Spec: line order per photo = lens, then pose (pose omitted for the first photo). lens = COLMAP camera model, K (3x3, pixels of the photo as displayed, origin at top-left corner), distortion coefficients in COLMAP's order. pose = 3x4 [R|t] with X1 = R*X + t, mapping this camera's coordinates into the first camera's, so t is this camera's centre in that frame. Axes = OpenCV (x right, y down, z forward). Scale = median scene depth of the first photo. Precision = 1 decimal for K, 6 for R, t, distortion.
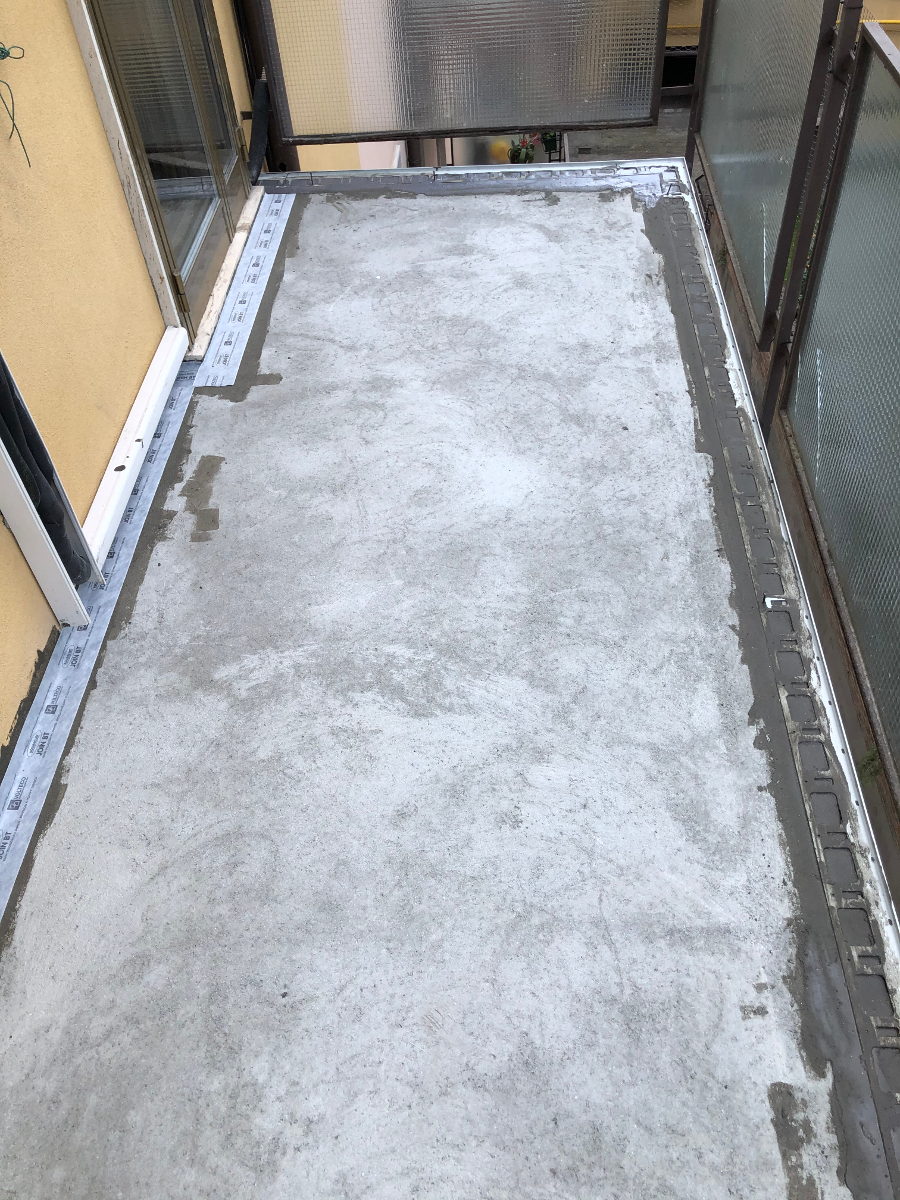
lens RADIAL K [[993.0, 0, 452.3], [0, 993.0, 592.9], [0, 0, 1]] dist [-0.003119, 0.006631]
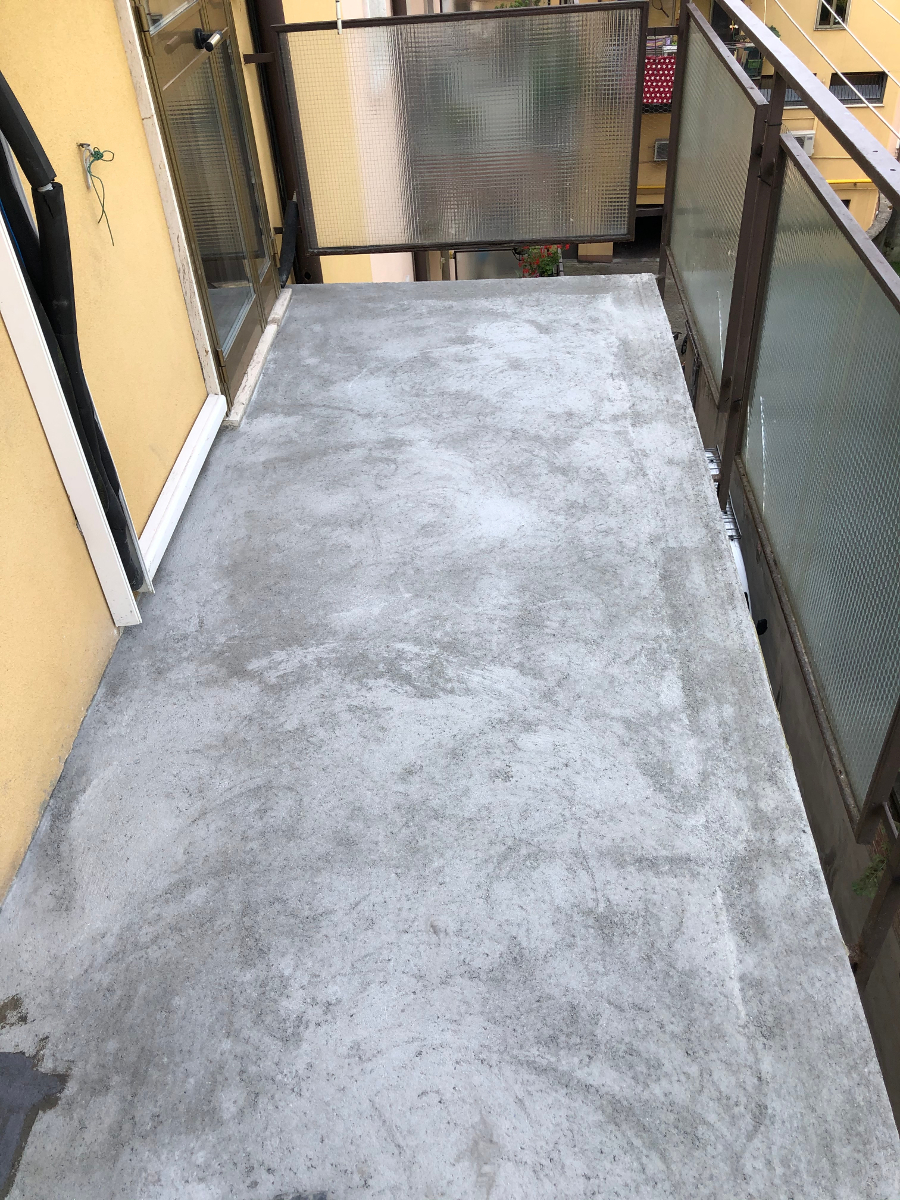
lens RADIAL K [[993.0, 0, 453.0], [0, 993.0, 601.9], [0, 0, 1]] dist [-0.003119, 0.006631]
pose [[0.999976, 0.006913, -0.001048, 0.000245], [-0.006990, 0.992182, -0.124602, 0.153773], [0.000178, 0.124607, 0.992206, -0.159489]]
